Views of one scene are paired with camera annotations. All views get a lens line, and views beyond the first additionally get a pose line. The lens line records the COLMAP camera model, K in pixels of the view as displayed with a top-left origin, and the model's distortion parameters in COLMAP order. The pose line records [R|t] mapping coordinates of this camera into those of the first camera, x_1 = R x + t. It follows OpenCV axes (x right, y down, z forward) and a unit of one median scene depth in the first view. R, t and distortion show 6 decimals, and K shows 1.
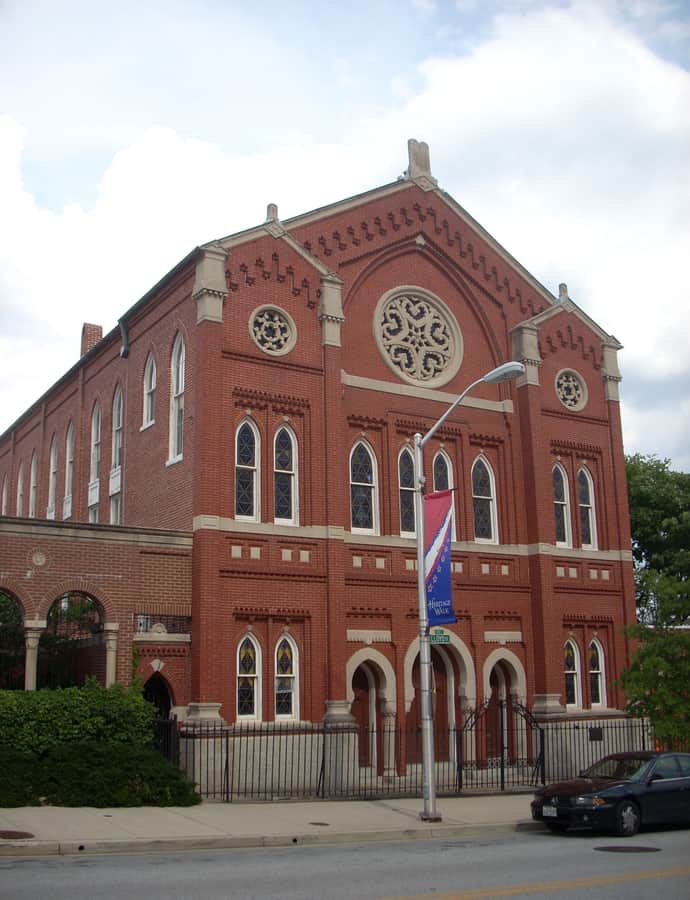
lens RADIAL K [[1185.3, 0, 345.0], [0, 1185.3, 450.0], [0, 0, 1]] dist [-0.000669, 0.012927]
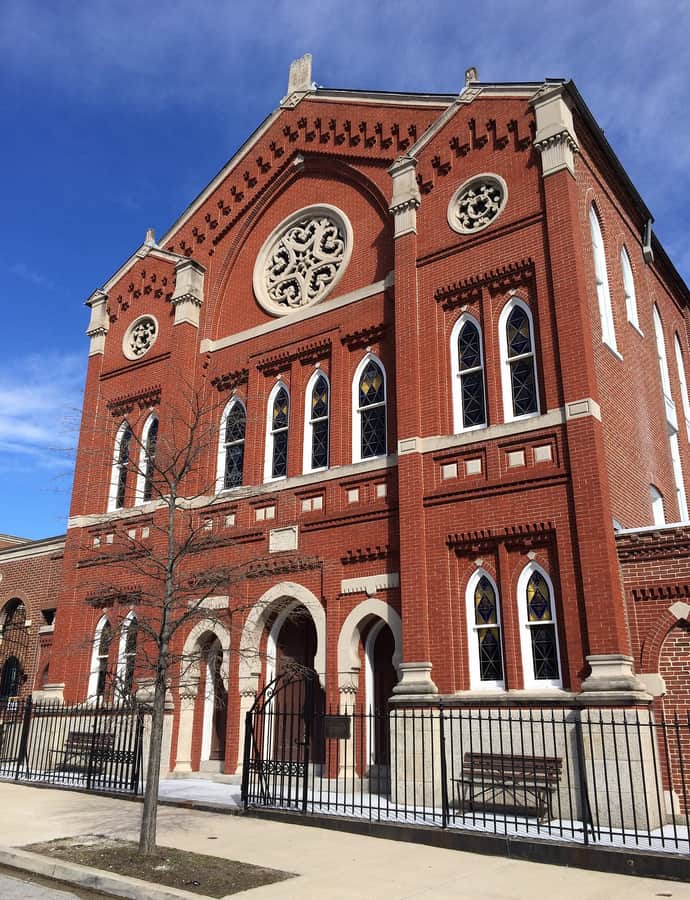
lens RADIAL K [[736.4, 0, 345.0], [0, 736.4, 450.0], [0, 0, 1]] dist [0.059740, -0.001161]
pose [[0.360510, -0.272152, -0.892169, 0.538639], [0.214534, 0.955038, -0.204640, 0.164697], [0.907749, -0.117626, 0.402687, 0.793066]]
